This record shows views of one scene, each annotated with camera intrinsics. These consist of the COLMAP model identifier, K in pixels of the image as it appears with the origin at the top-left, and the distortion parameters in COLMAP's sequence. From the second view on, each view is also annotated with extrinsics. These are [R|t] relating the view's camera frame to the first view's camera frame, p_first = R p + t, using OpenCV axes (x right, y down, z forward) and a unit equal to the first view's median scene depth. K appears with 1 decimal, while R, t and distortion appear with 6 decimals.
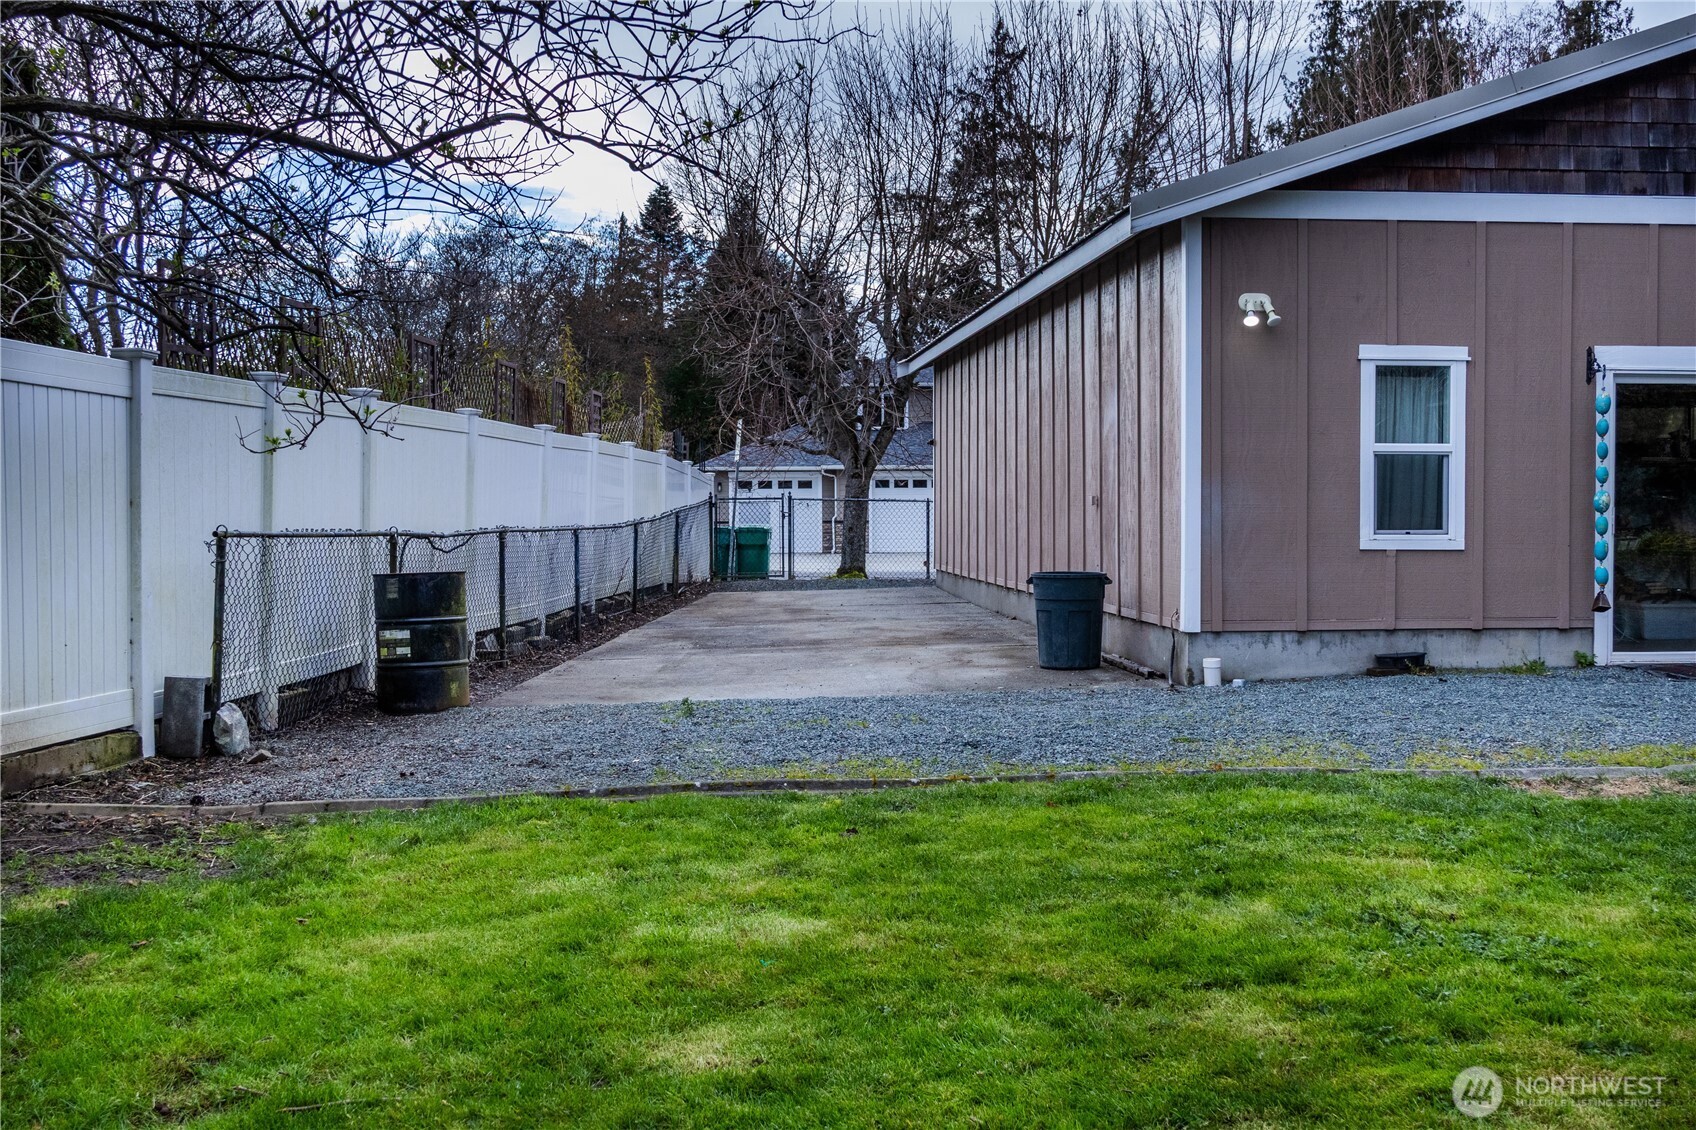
lens RADIAL K [[1747.9, 0, 814.4], [0, 1747.9, 548.7], [0, 0, 1]] dist [-0.017367, -0.028913]
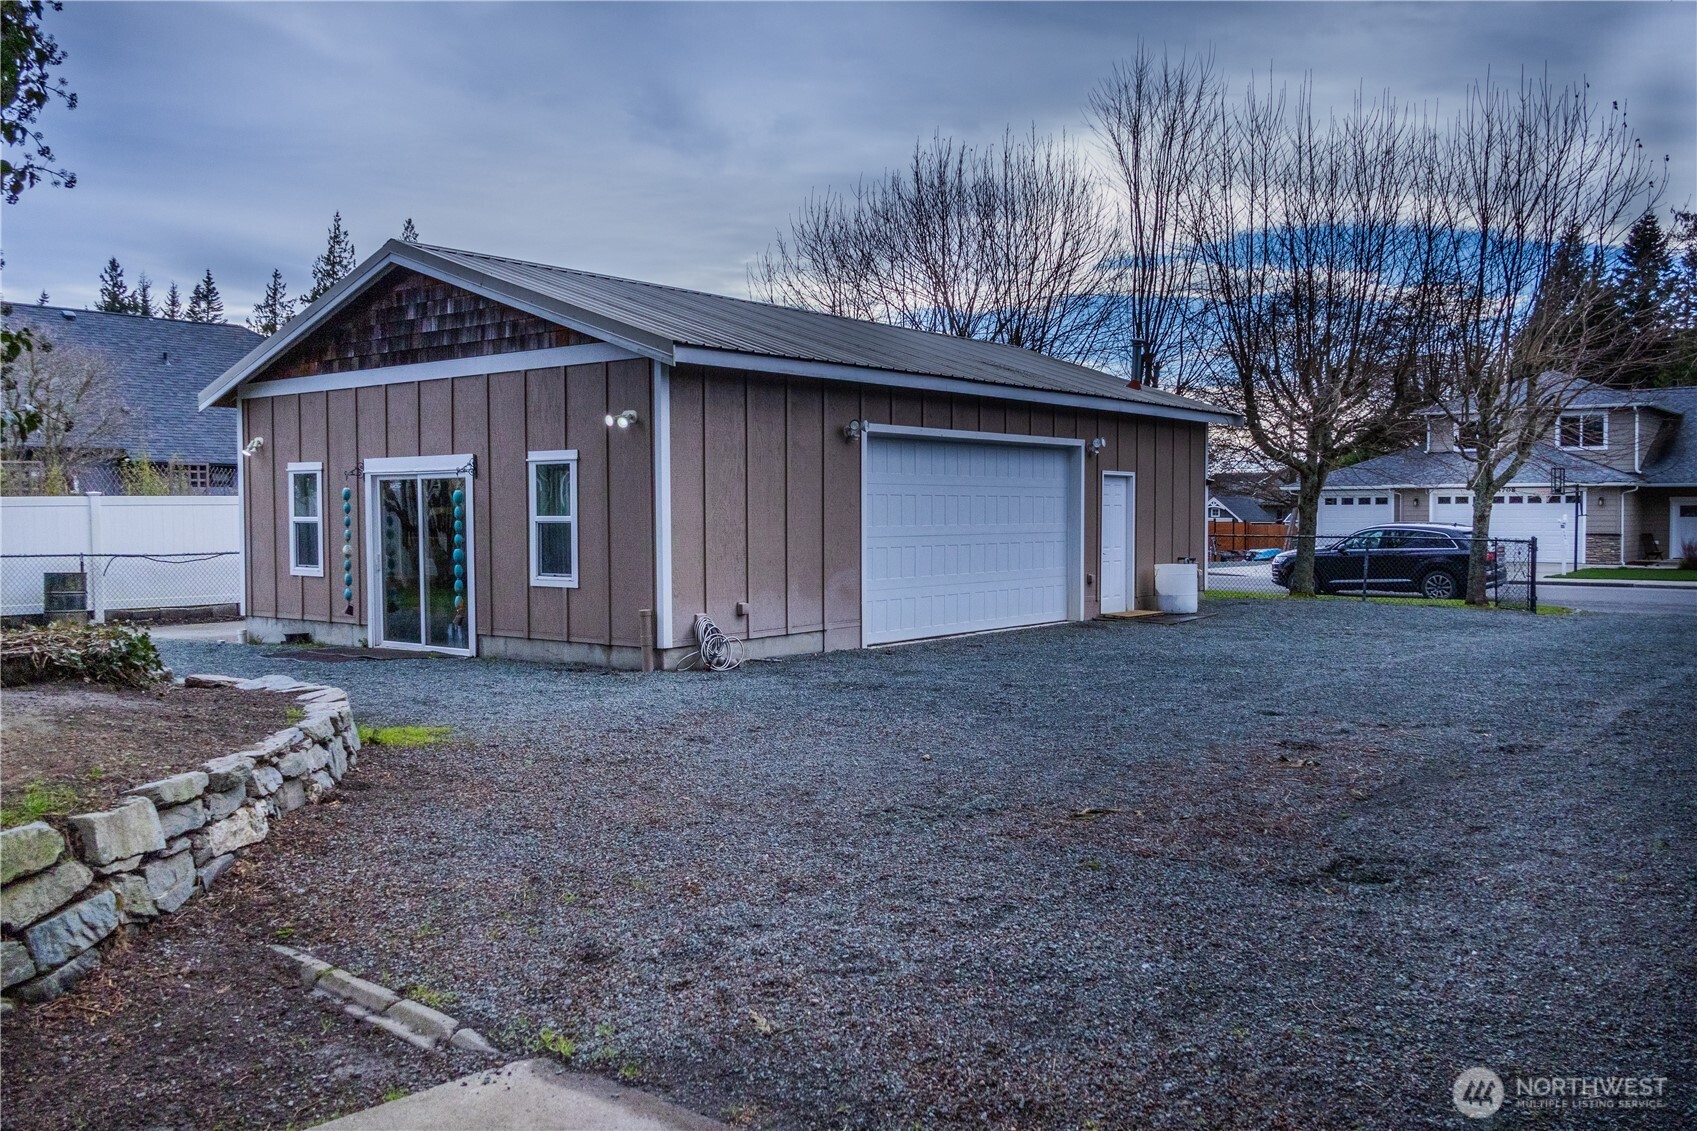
lens RADIAL K [[1407.1, 0, 848.5], [0, 1407.1, 565.5], [0, 0, 1]] dist [-0.008564, -0.007556]
pose [[0.742677, 0.025115, -0.669179, 1.727482], [-0.013167, 0.999651, 0.022906, -0.050568], [0.669521, -0.008200, 0.742748, 0.295225]]
